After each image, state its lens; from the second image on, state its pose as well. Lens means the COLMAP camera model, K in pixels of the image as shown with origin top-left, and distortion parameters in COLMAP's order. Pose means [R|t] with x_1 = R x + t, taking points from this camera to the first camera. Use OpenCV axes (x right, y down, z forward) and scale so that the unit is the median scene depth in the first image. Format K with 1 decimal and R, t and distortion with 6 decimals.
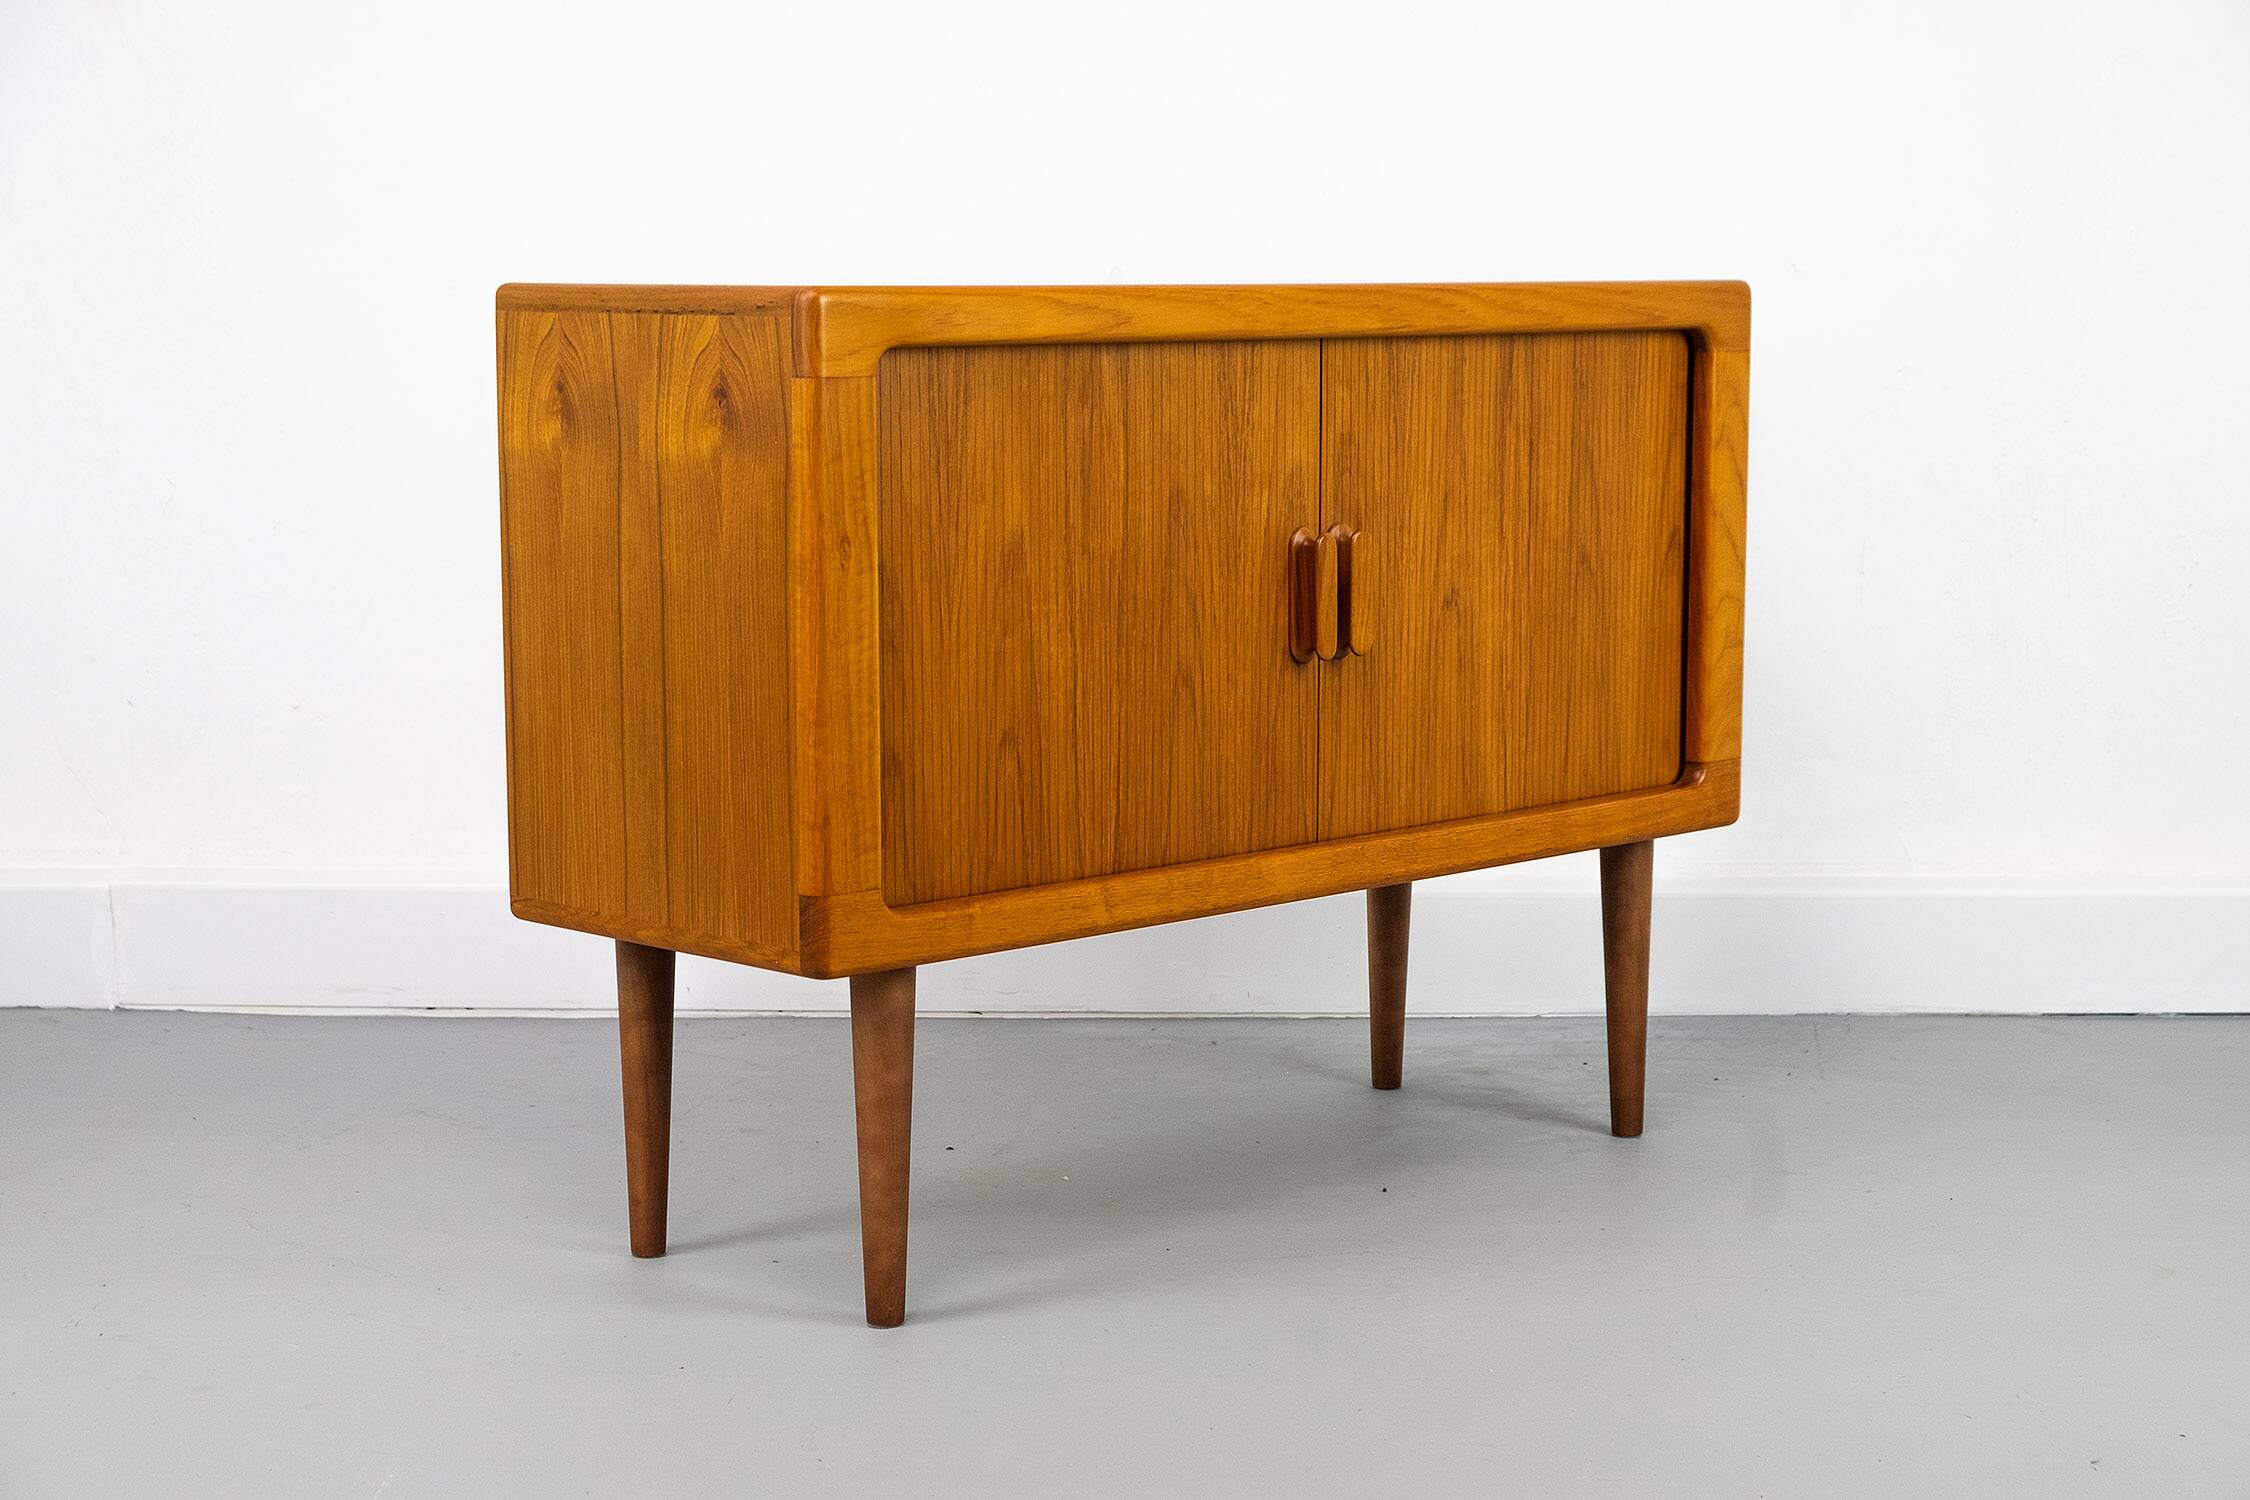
lens RADIAL K [[3982.6, 0, 1130.3], [0, 3982.6, 751.4], [0, 0, 1]] dist [-0.009766, 0.000000]
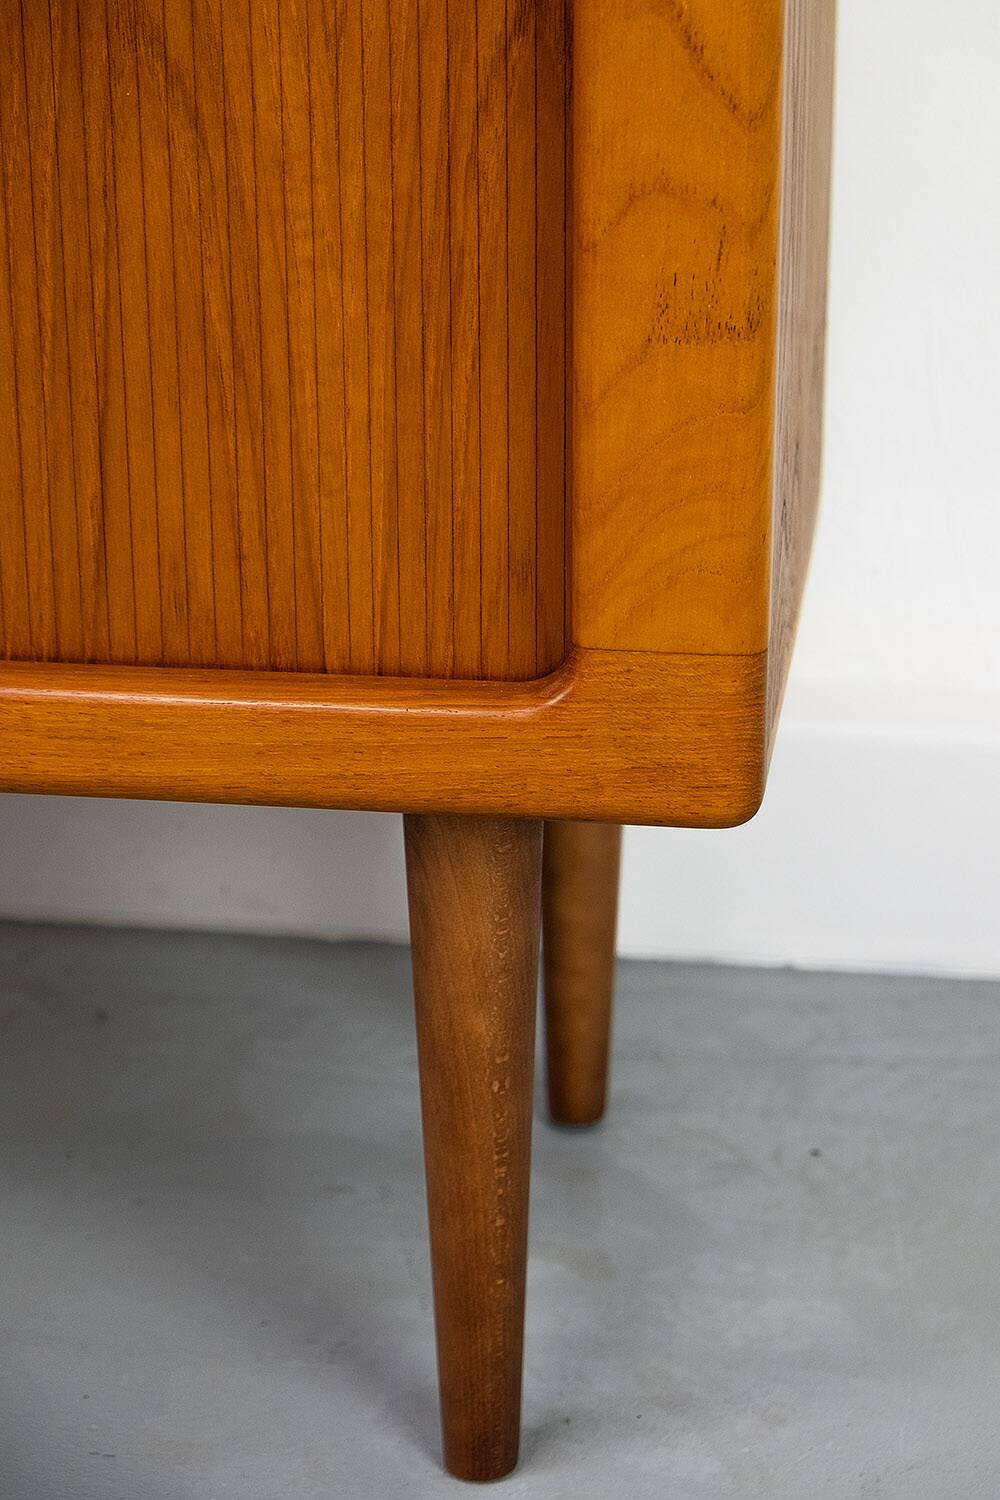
lens RADIAL K [[3122.4, 0, 601.4], [0, 3122.4, 742.5], [0, 0, 1]] dist [-0.019744, 0.000000]
pose [[0.599824, 0.274834, -0.751451, 0.411568], [-0.104133, 0.957984, 0.267250, -0.073833], [0.793327, -0.082052, 0.603241, 0.948491]]
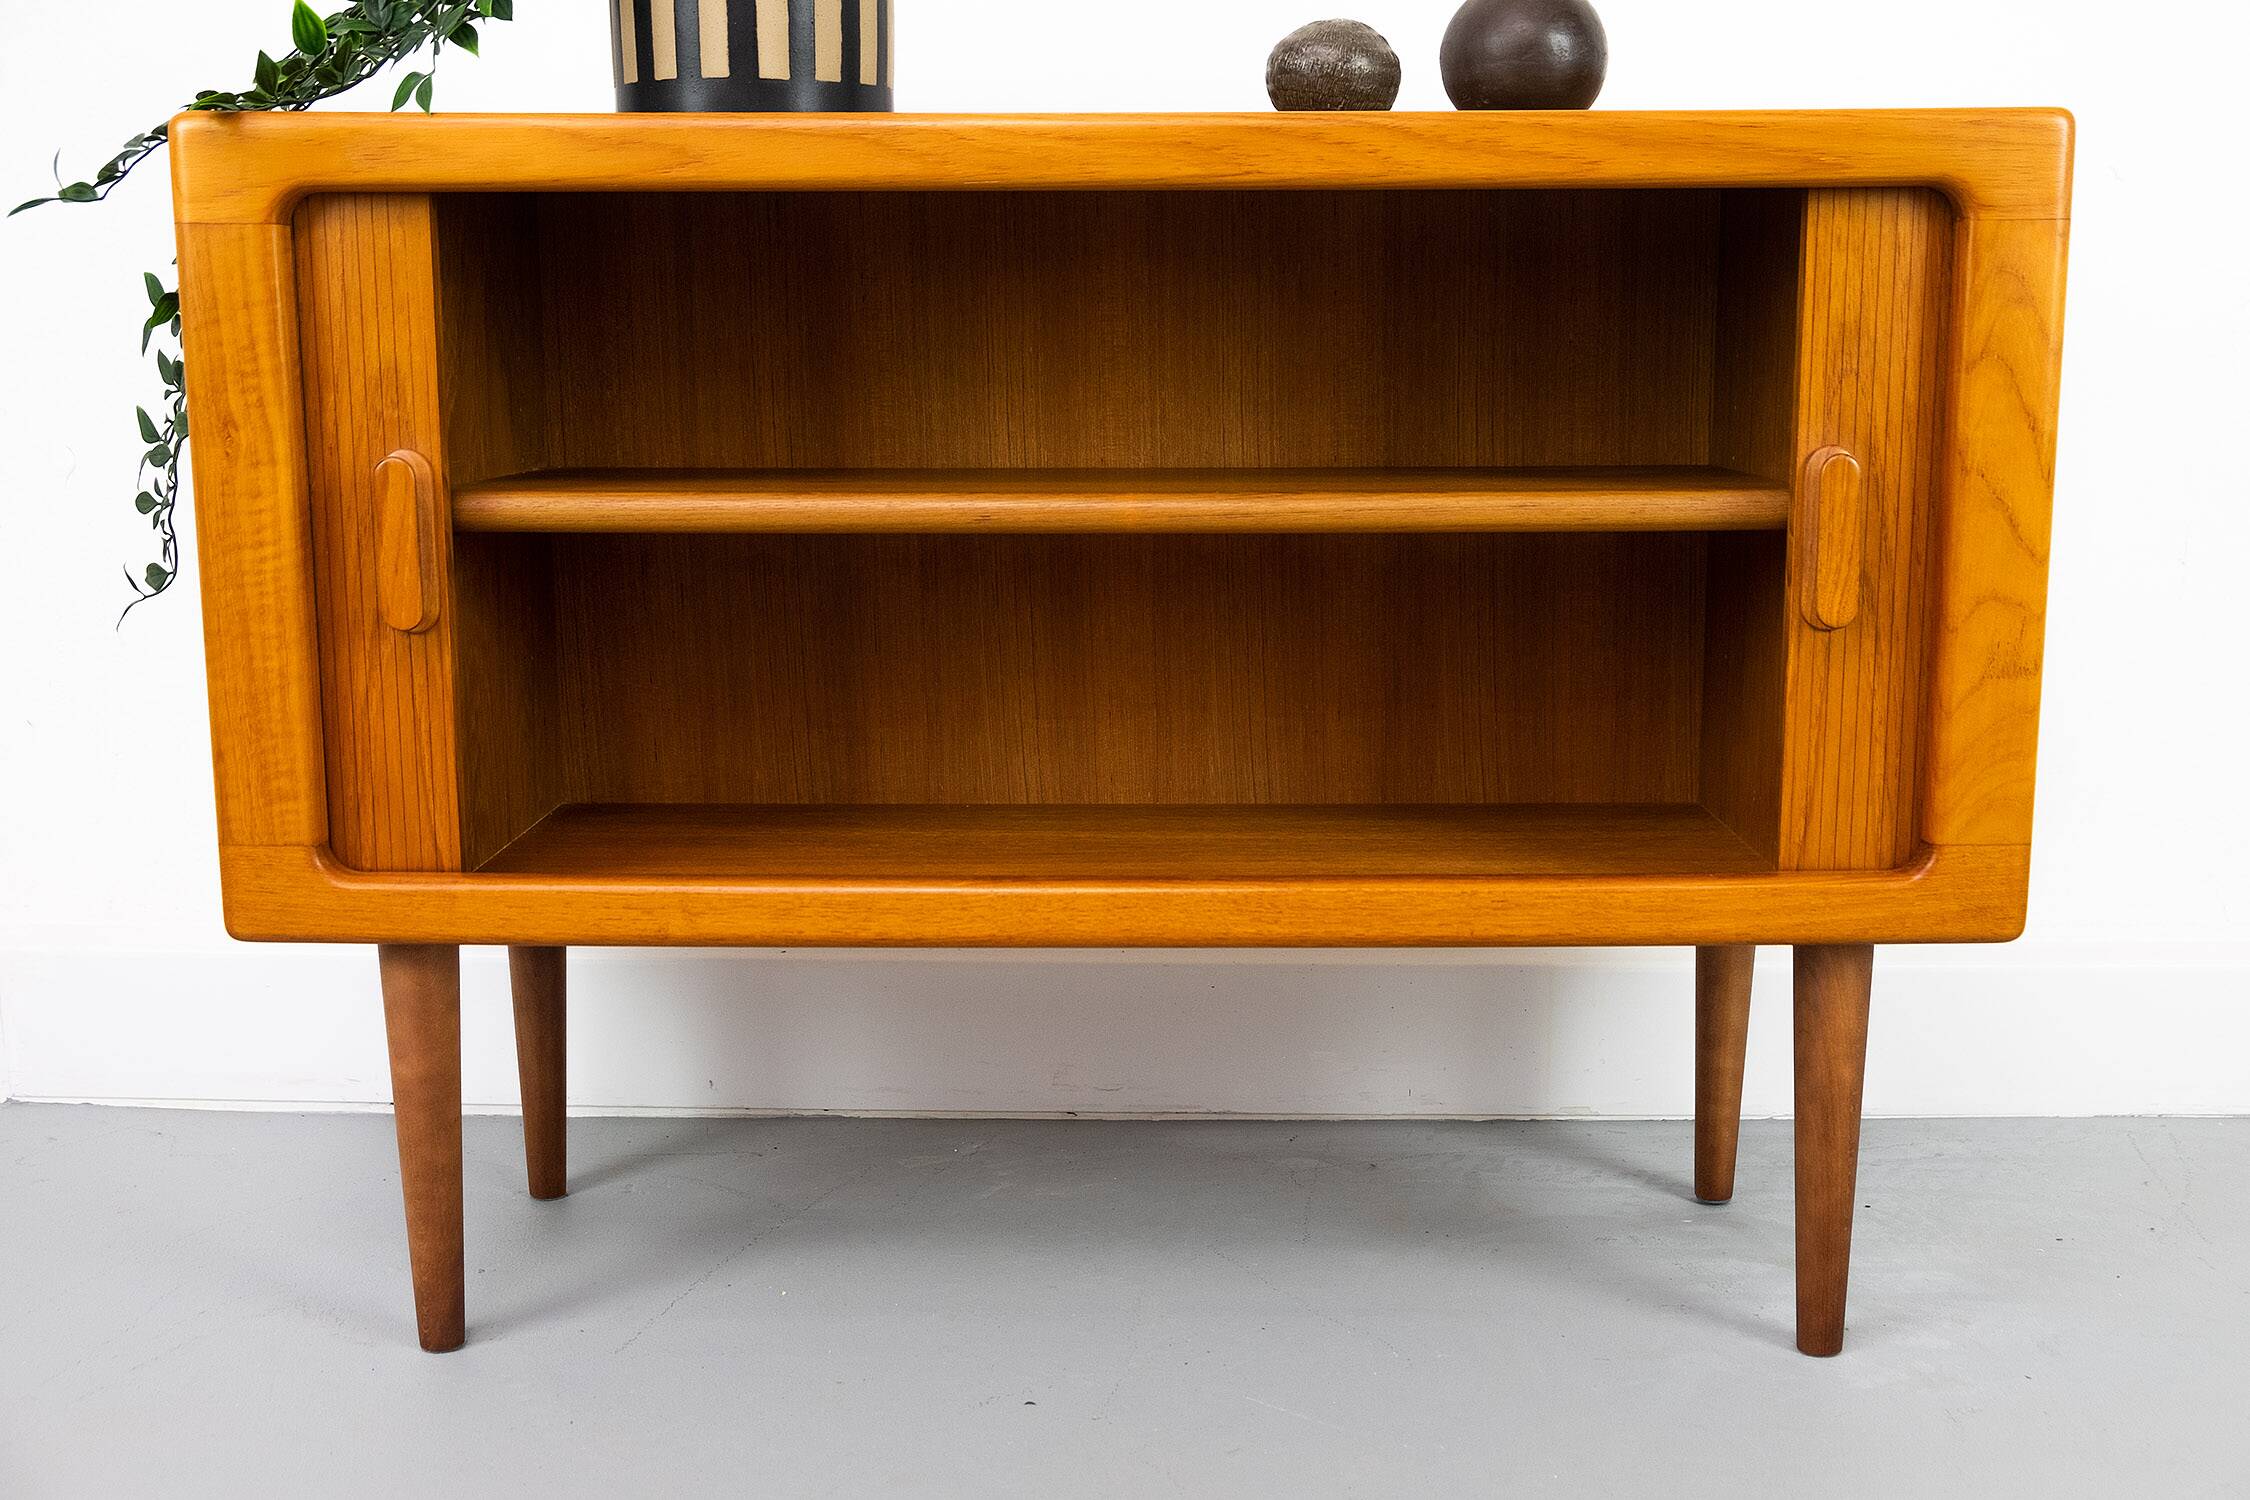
lens RADIAL K [[2504.4, 0, 1134.4], [0, 2504.4, 771.7], [0, 0, 1]] dist [-0.005469, 0.000000]
pose [[0.699932, 0.119047, -0.704218, 0.394933], [-0.088452, 0.992868, 0.079930, -0.035621], [0.708711, 0.006344, 0.705470, 0.691759]]
